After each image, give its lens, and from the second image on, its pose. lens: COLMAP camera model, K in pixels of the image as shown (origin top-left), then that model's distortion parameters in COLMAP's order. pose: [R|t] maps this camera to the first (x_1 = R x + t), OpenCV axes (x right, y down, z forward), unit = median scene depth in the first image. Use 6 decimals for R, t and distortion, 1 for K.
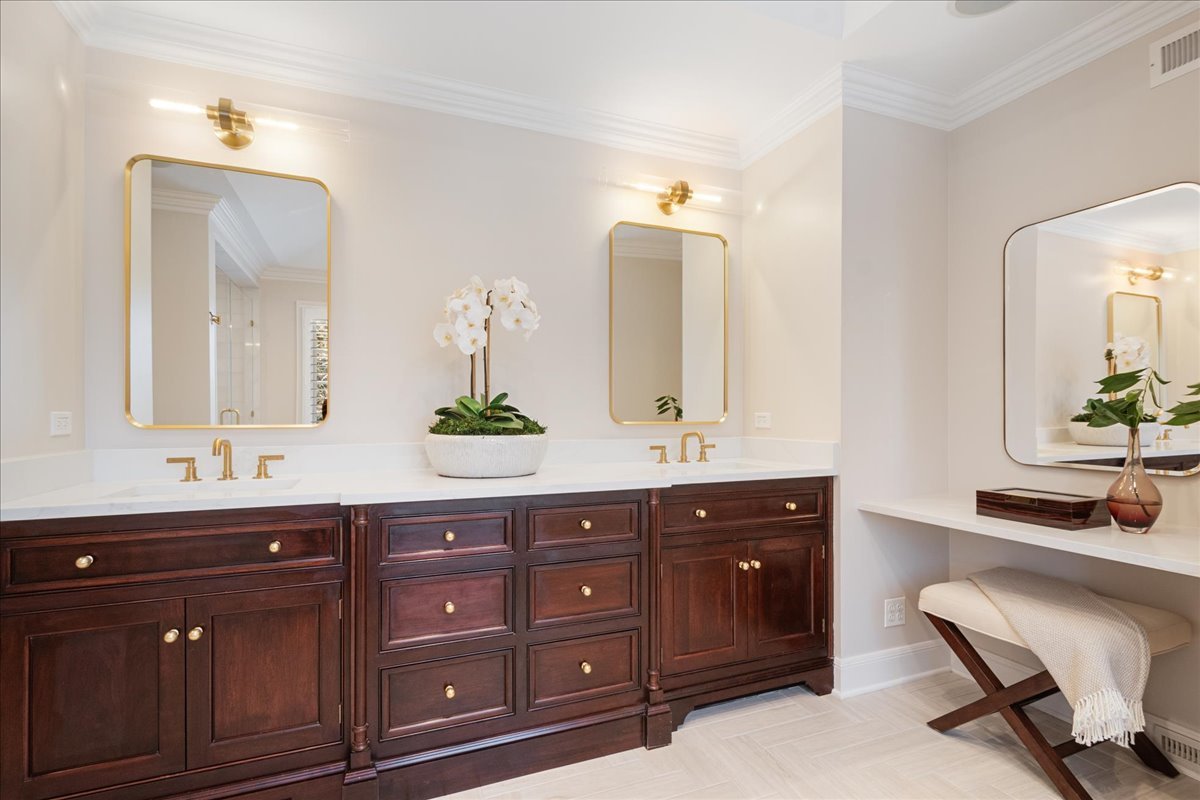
lens RADIAL K [[554.8, 0, 604.4], [0, 554.8, 412.2], [0, 0, 1]] dist [0.000291, -0.000831]
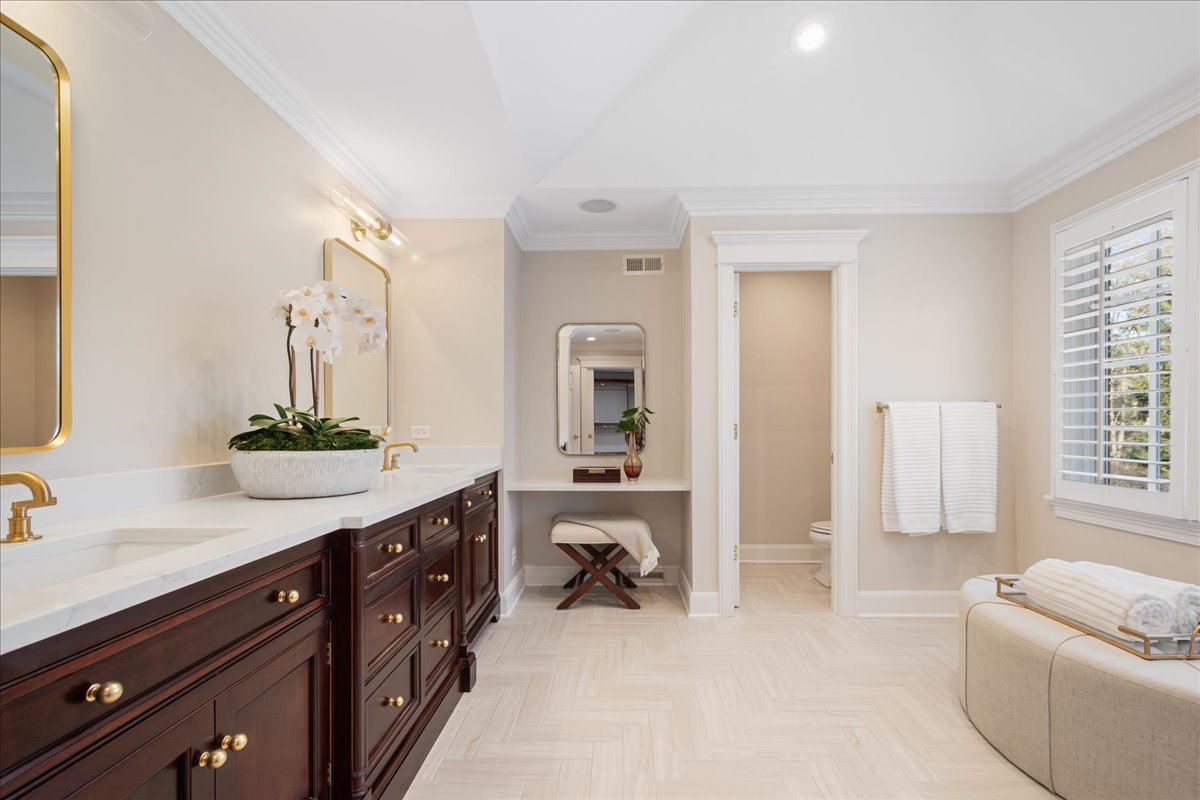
lens RADIAL K [[520.5, 0, 597.1], [0, 520.5, 426.1], [0, 0, 1]] dist [0.000585, -0.000028]
pose [[0.420954, -0.001177, 0.907081, -0.835094], [0.000373, 0.999999, 0.001124, -0.001131], [-0.907082, -0.000135, 0.420954, 0.221316]]
